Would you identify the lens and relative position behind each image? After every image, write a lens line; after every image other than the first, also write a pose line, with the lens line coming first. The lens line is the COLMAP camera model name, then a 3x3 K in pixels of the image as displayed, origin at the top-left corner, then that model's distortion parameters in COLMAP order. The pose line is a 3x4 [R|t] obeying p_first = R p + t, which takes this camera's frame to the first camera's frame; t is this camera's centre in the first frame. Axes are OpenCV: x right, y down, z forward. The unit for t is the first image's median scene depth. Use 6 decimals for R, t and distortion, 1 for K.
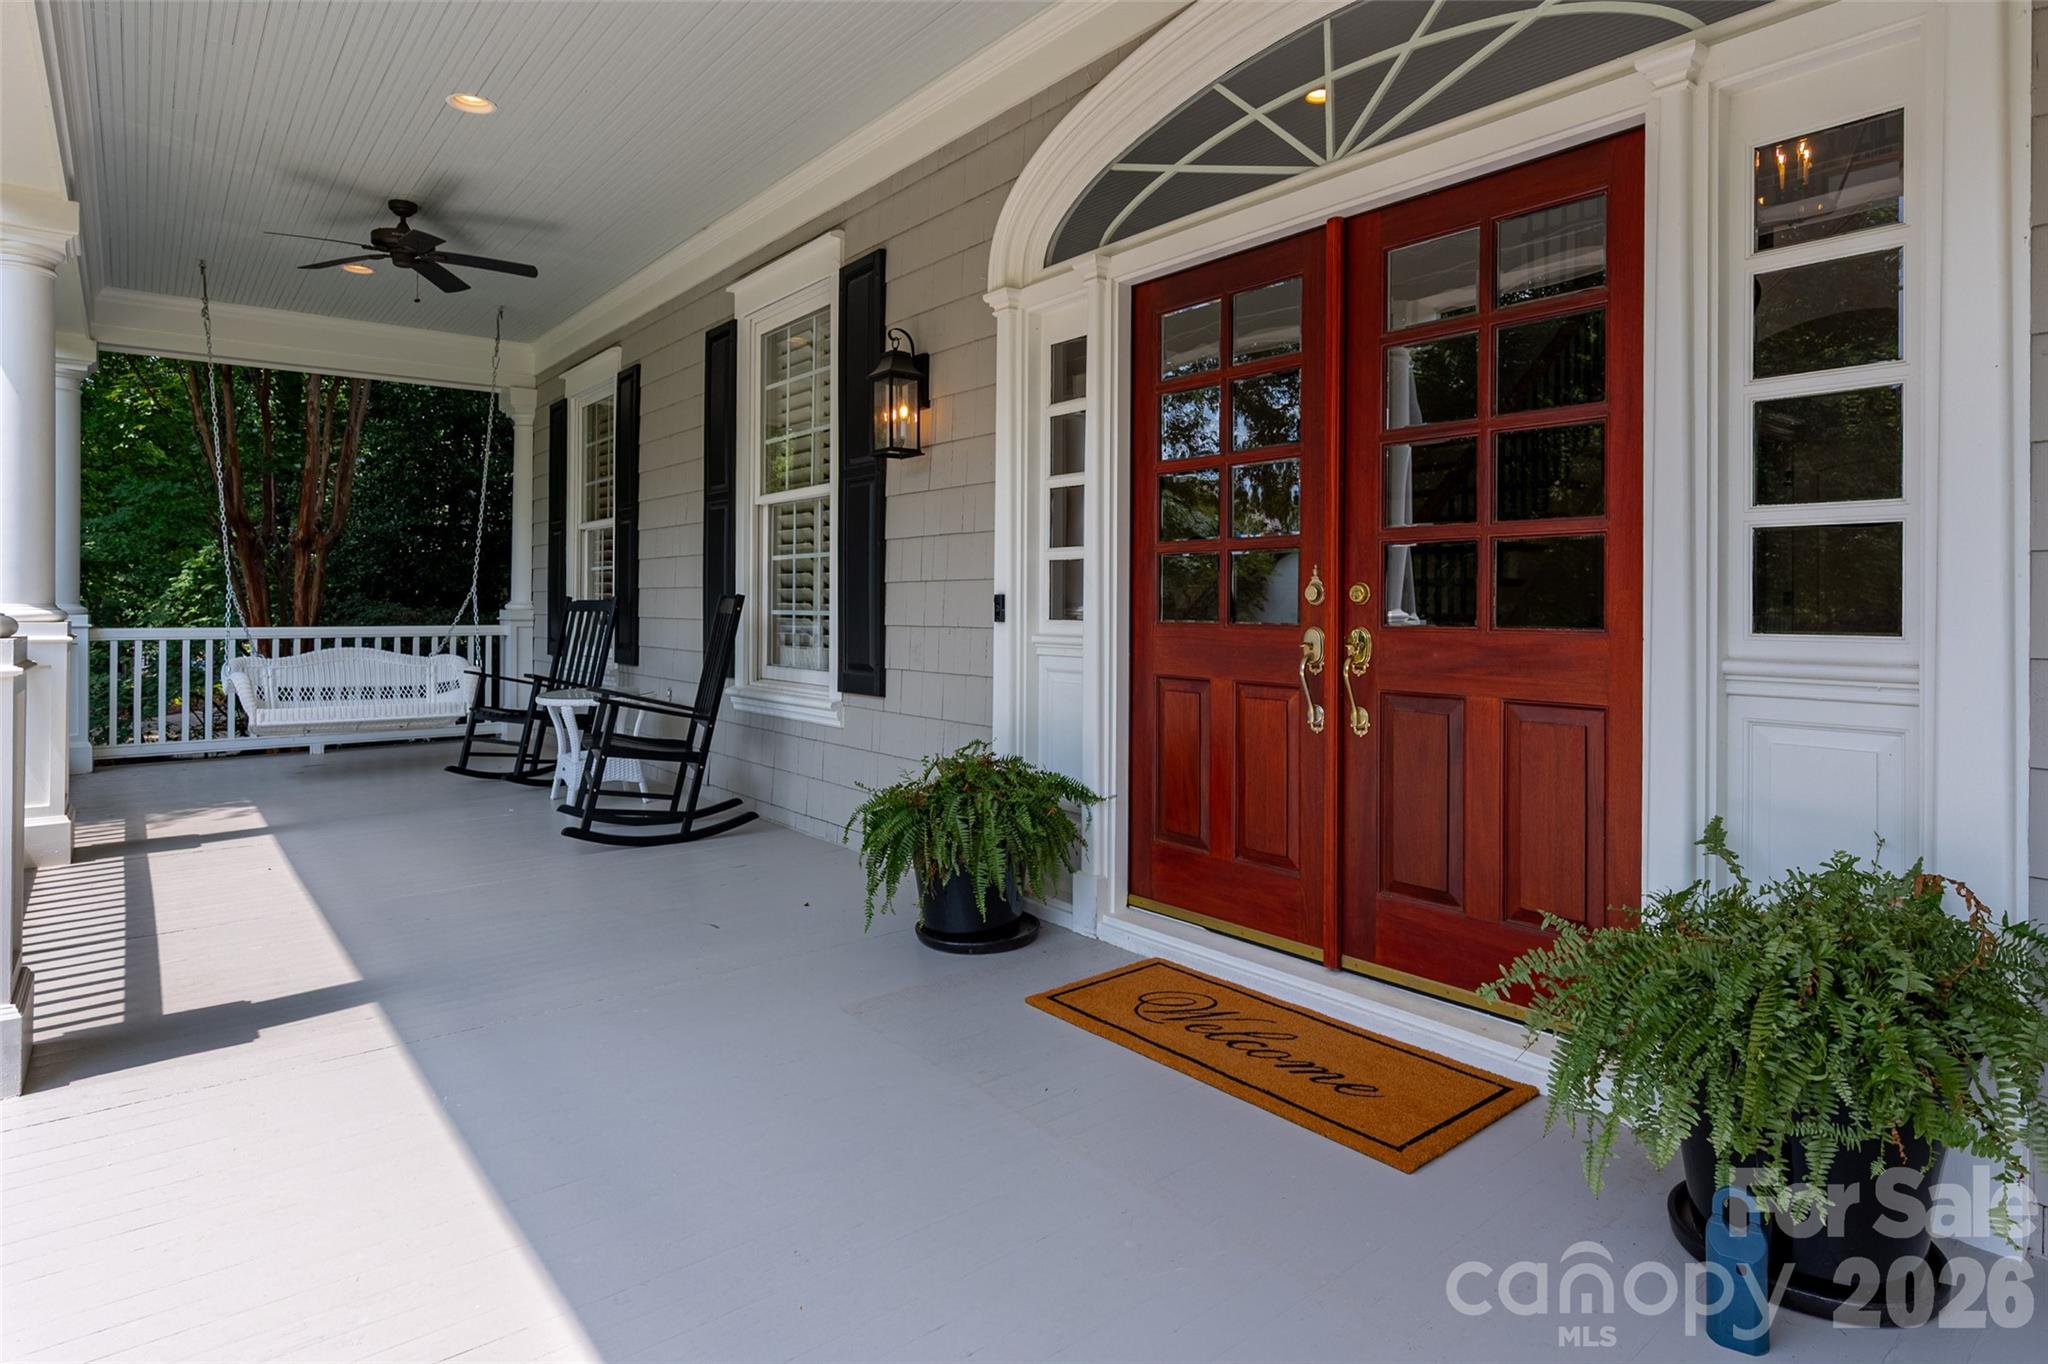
lens RADIAL K [[1109.4, 0, 1019.8], [0, 1109.4, 605.1], [0, 0, 1]] dist [-0.001392, 0.000034]
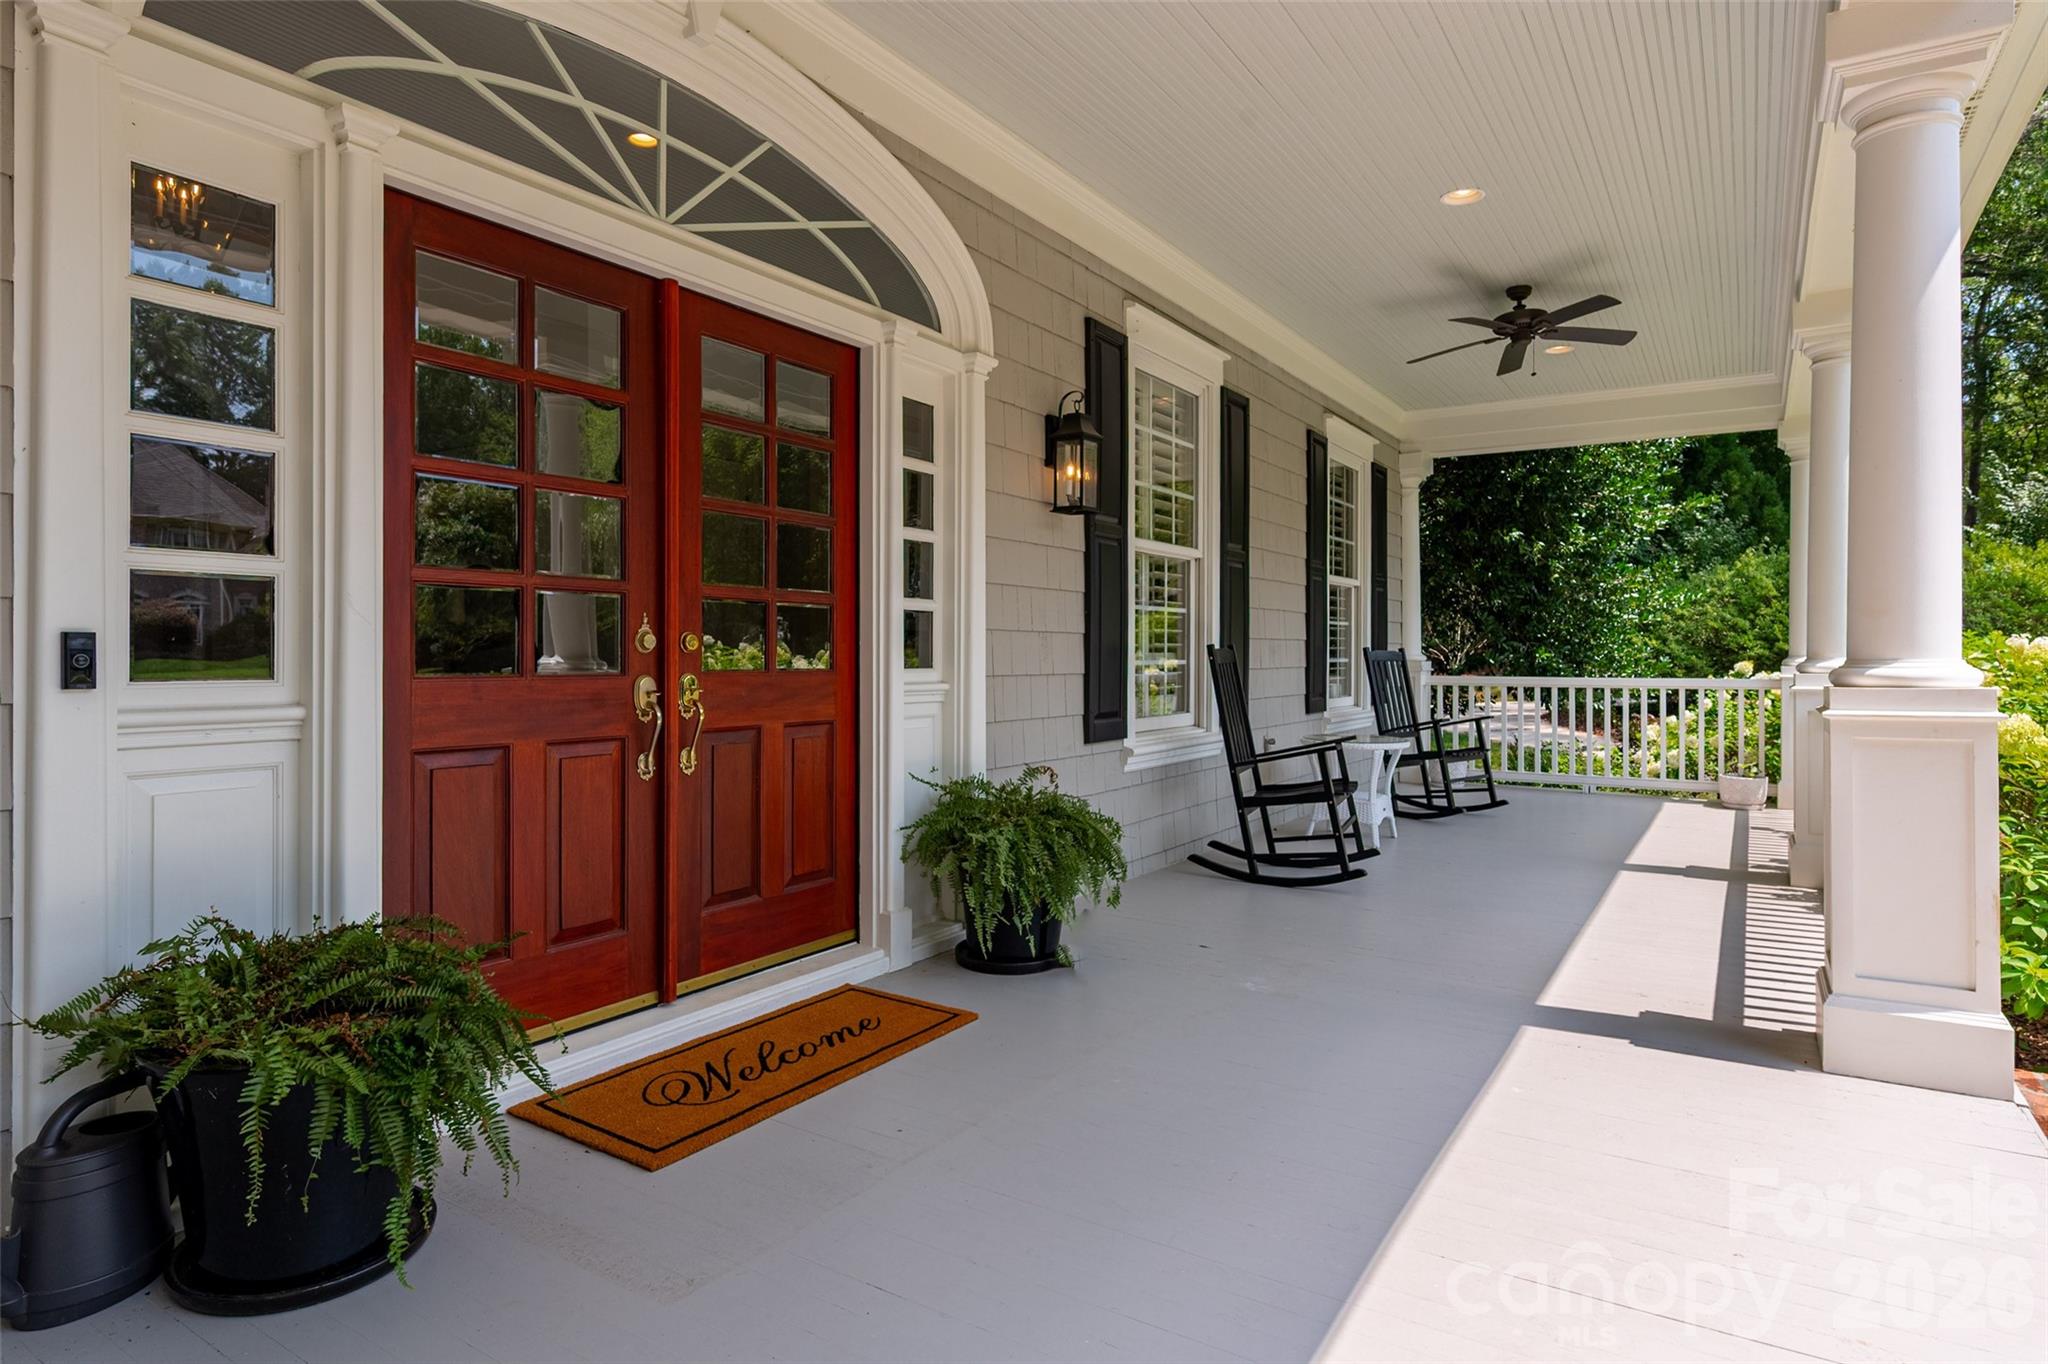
lens RADIAL K [[1112.9, 0, 1024.0], [0, 1112.9, 682.0], [0, 0, 1]] dist [0.000219, 0.000069]
pose [[-0.312286, -0.027614, 0.949587, -0.840534], [-0.000664, 0.999584, 0.028849, -0.004277], [-0.949988, 0.008378, -0.312174, 1.045405]]
